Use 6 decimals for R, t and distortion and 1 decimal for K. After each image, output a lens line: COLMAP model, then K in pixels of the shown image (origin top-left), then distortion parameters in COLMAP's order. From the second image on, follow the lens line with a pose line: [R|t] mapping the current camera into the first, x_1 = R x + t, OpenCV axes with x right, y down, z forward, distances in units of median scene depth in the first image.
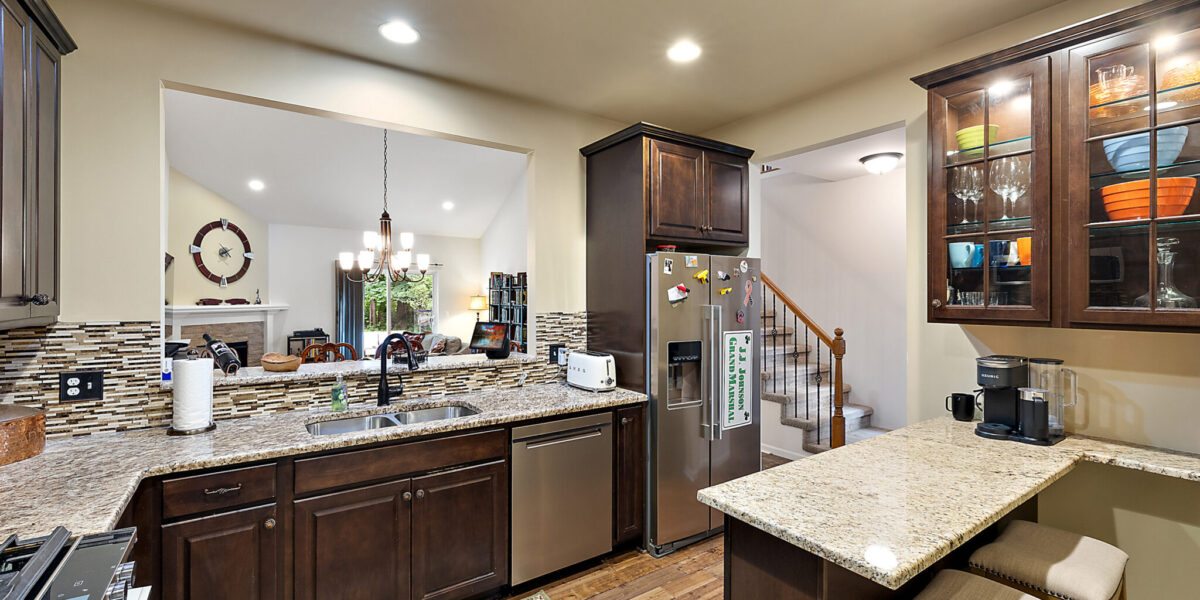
lens RADIAL K [[510.7, 0, 597.0], [0, 510.7, 297.2], [0, 0, 1]] dist [-0.002035, -0.000162]
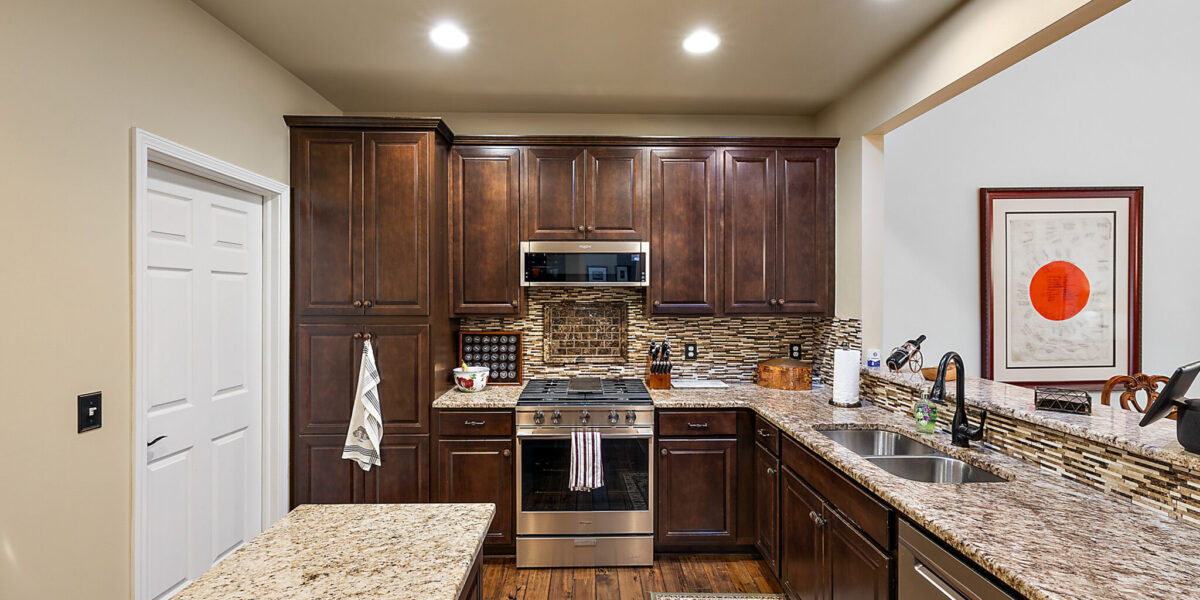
lens RADIAL K [[510.7, 0, 601.0], [0, 510.7, 301.6], [0, 0, 1]] dist [-0.002035, -0.000162]
pose [[-0.557255, 0.006164, -0.830318, 0.556941], [-0.000783, 0.999968, 0.007949, -0.009137], [0.830341, 0.005080, -0.557233, 1.069630]]
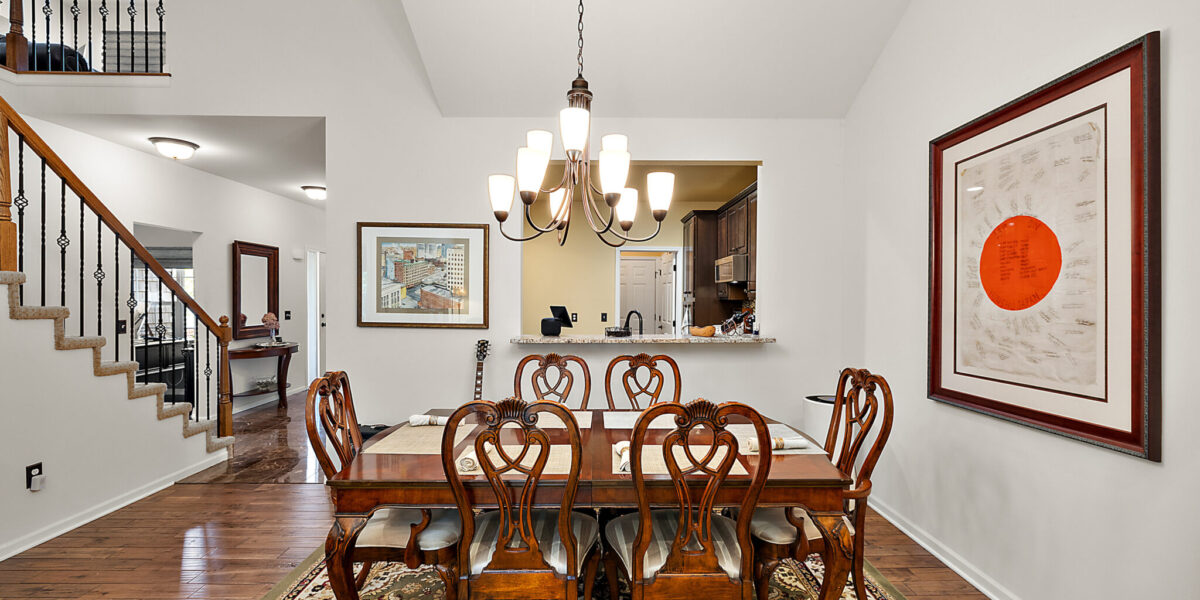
lens RADIAL K [[510.7, 0, 601.5], [0, 510.7, 298.3], [0, 0, 1]] dist [-0.002035, -0.000162]
pose [[-0.824198, -0.003650, 0.566289, -0.180923], [-0.003665, 0.999993, 0.001110, 0.008669], [-0.566289, -0.001160, -0.824206, 1.654085]]
